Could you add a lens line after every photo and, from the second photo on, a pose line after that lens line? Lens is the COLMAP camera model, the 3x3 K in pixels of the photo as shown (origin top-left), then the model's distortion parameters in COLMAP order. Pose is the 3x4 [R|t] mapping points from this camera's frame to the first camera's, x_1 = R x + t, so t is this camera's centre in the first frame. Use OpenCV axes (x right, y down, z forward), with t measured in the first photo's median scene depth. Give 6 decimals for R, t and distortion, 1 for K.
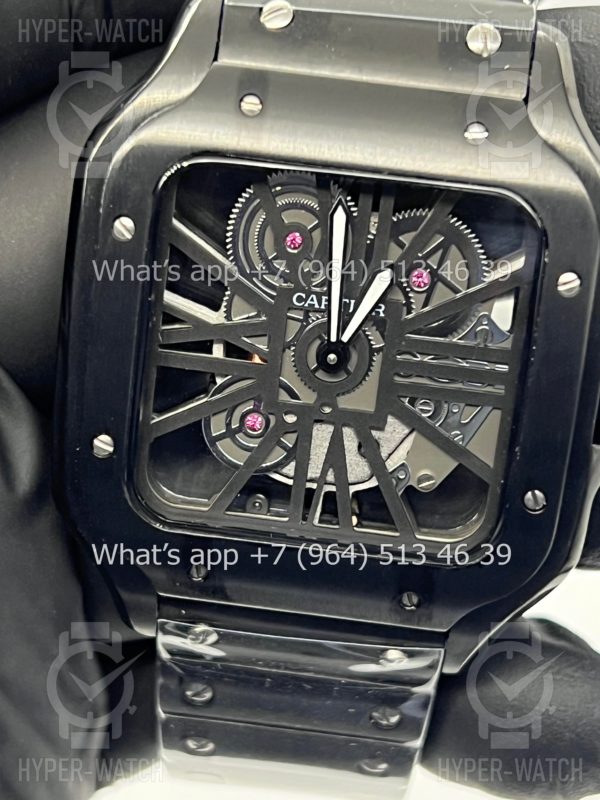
lens RADIAL K [[1834.1, 0, 300.0], [0, 1834.1, 400.0], [0, 0, 1]] dist [0.163452, -0.184853]
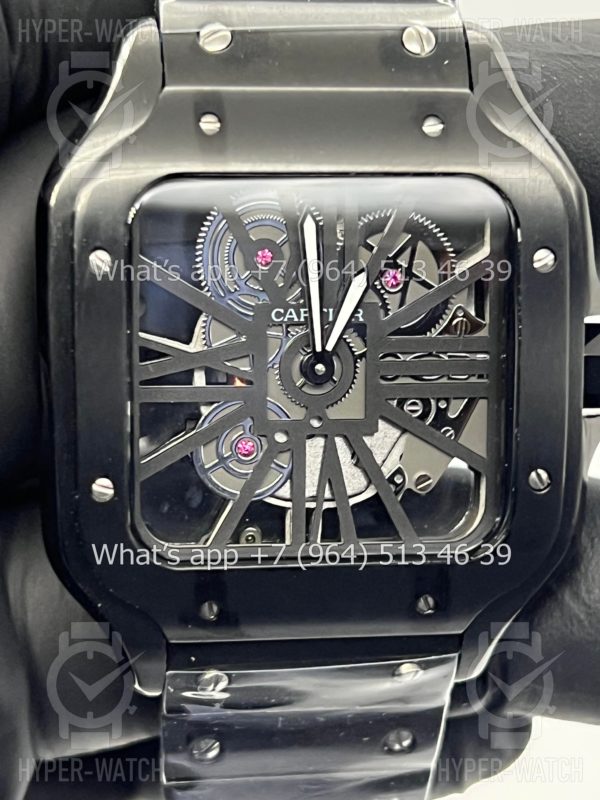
lens RADIAL K [[1834.1, 0, 300.0], [0, 1834.1, 400.0], [0, 0, 1]] dist [0.163452, -0.184853]
pose [[0.975829, -0.137152, 0.170139, -0.162466], [0.152887, 0.984747, -0.083057, 0.074050], [-0.156153, 0.107061, 0.981914, 0.028792]]
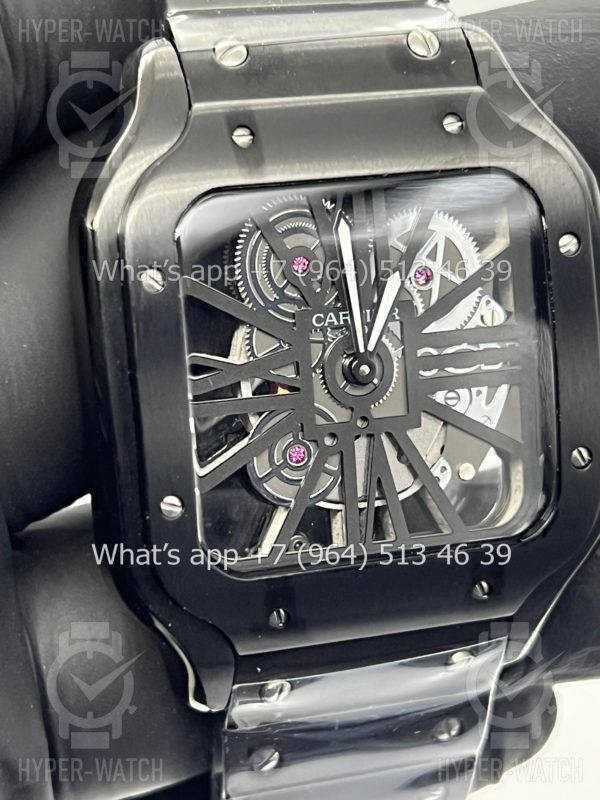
lens RADIAL K [[1834.1, 0, 300.0], [0, 1834.1, 400.0], [0, 0, 1]] dist [0.163452, -0.184853]
pose [[0.925035, -0.221498, 0.308625, -0.327545], [0.255864, 0.963784, -0.075195, 0.059935], [-0.280792, 0.148524, 0.948207, 0.054475]]
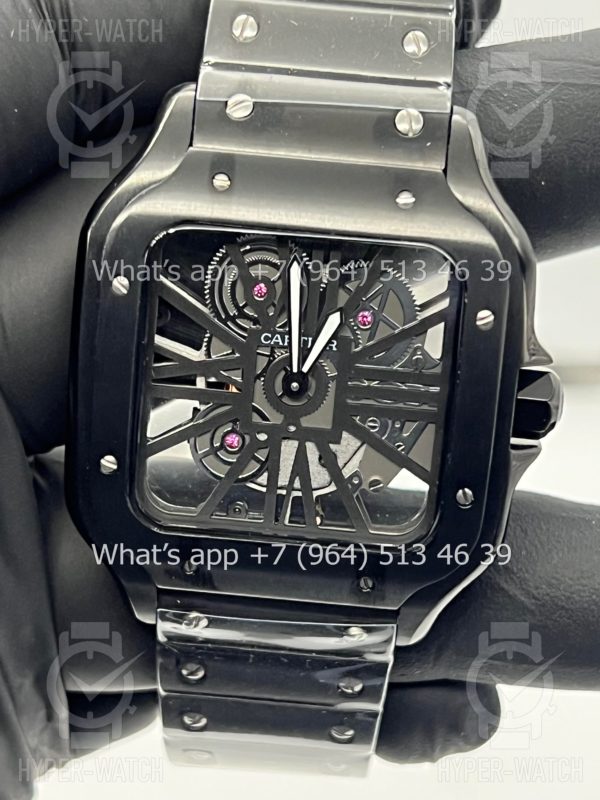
lens RADIAL K [[1834.1, 0, 300.0], [0, 1834.1, 400.0], [0, 0, 1]] dist [0.163452, -0.184853]
pose [[0.999340, -0.033330, 0.014417, 0.003056], [0.033539, 0.999332, -0.014490, 0.004176], [-0.013924, 0.014964, 0.999791, -0.212642]]
